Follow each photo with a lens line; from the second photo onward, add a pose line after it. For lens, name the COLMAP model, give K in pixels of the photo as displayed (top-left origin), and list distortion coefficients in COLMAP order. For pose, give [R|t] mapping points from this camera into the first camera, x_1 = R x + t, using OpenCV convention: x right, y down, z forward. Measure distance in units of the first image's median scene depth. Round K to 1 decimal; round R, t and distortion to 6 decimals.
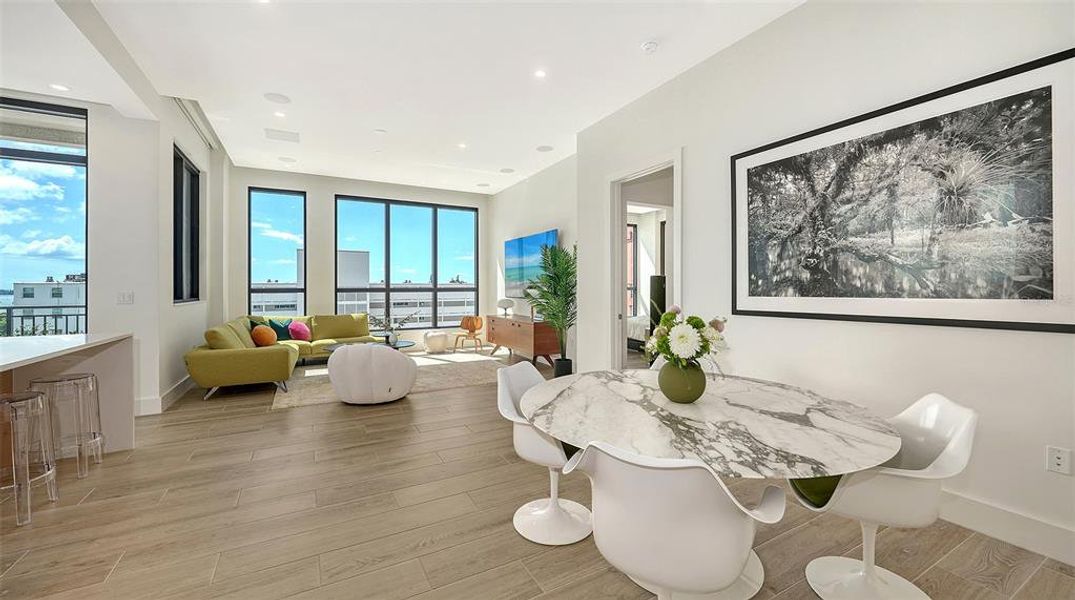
lens RADIAL K [[422.8, 0, 541.9], [0, 422.8, 298.1], [0, 0, 1]] dist [0.000745, 0.000103]
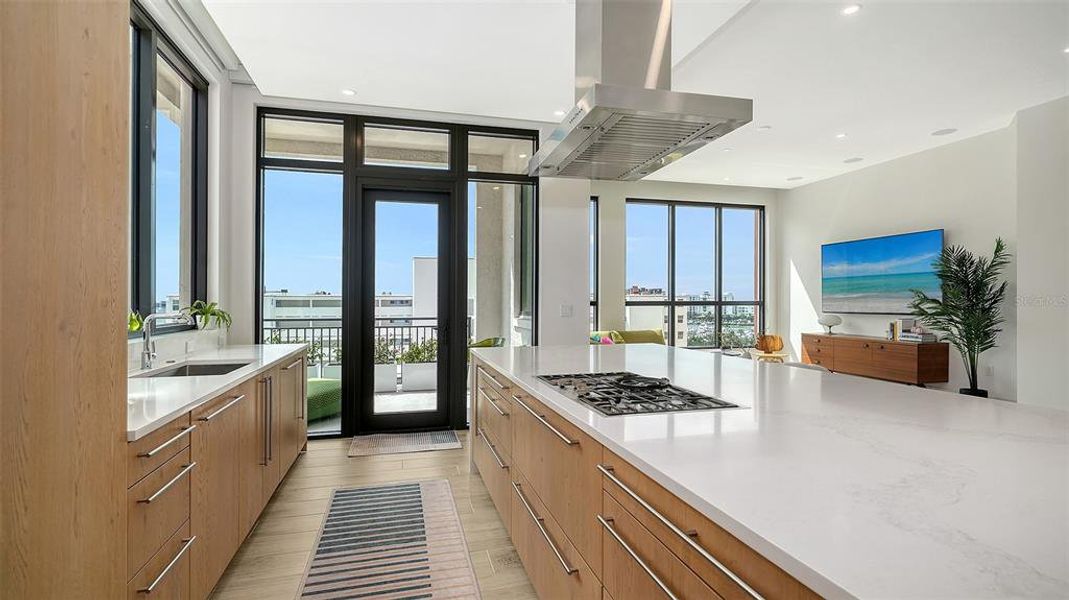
lens RADIAL K [[522.7, 0, 548.7], [0, 522.7, 301.9], [0, 0, 1]] dist [-0.000633, 0.000027]
pose [[0.973920, 0.002053, -0.226881, -0.419805], [-0.006721, 0.999781, -0.019803, 0.000852], [0.226791, 0.020811, 0.973721, -0.124152]]
